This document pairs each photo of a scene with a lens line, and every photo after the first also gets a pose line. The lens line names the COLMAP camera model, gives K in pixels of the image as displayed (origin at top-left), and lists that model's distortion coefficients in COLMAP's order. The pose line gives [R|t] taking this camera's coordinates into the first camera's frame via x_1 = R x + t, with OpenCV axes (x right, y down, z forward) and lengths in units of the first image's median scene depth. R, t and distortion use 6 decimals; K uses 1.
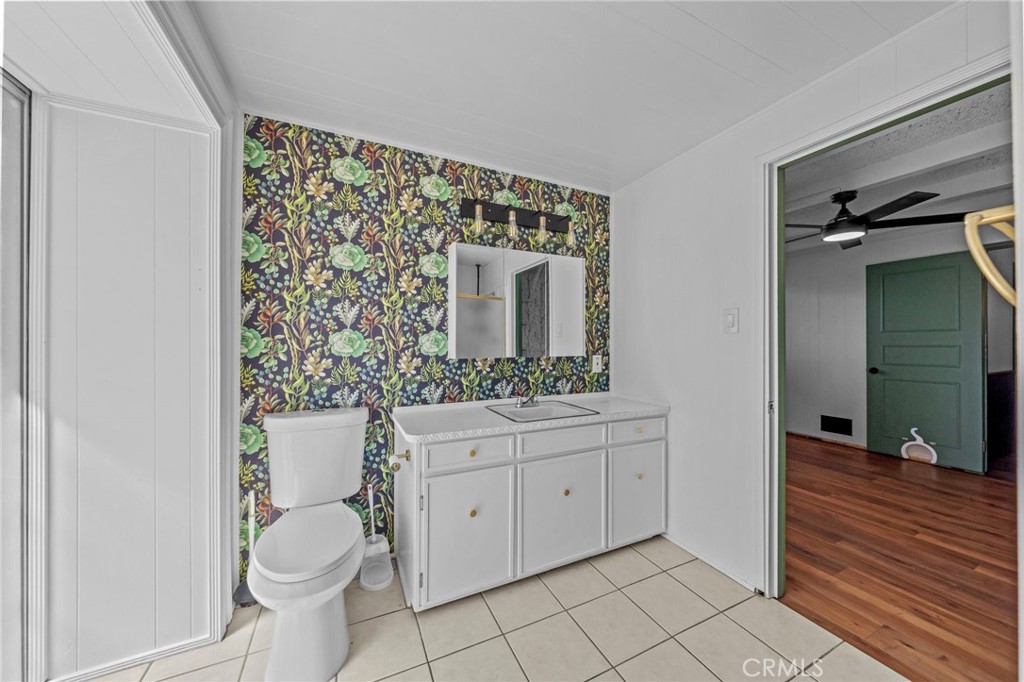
lens RADIAL K [[353.7, 0, 512.0], [0, 353.7, 341.0], [0, 0, 1]] dist [-0.000214, -0.000033]
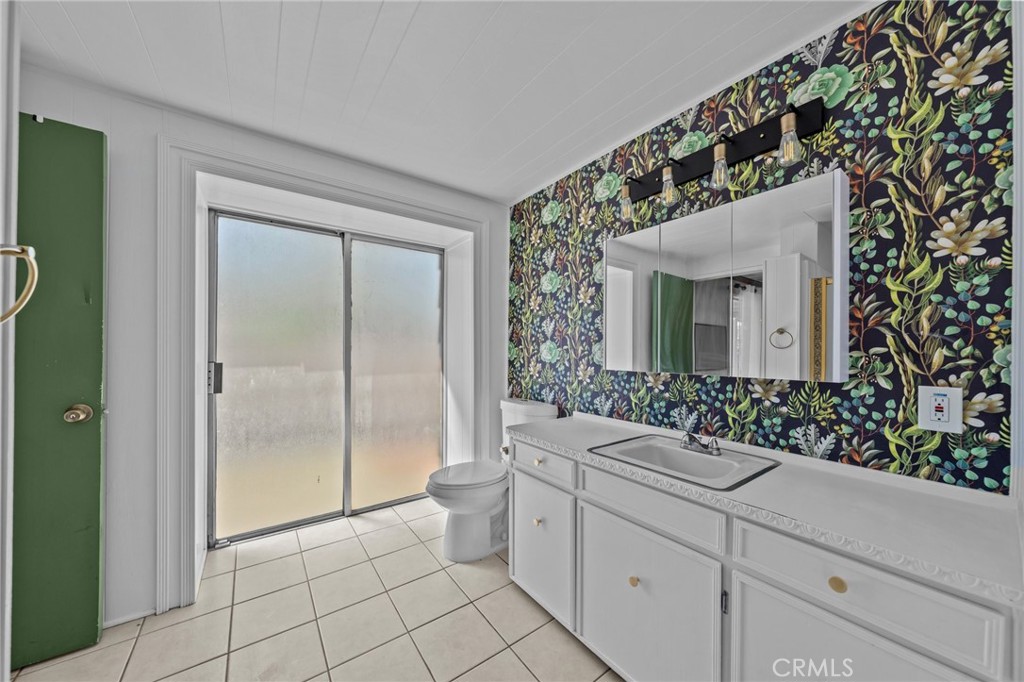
lens RADIAL K [[354.3, 0, 509.9], [0, 354.3, 349.6], [0, 0, 1]] dist [-0.001343, -0.000077]
pose [[0.180348, -0.000118, -0.983603, 0.630874], [-0.000020, 1.000000, -0.000123, -0.000902], [0.983603, 0.000042, 0.180348, 0.547183]]
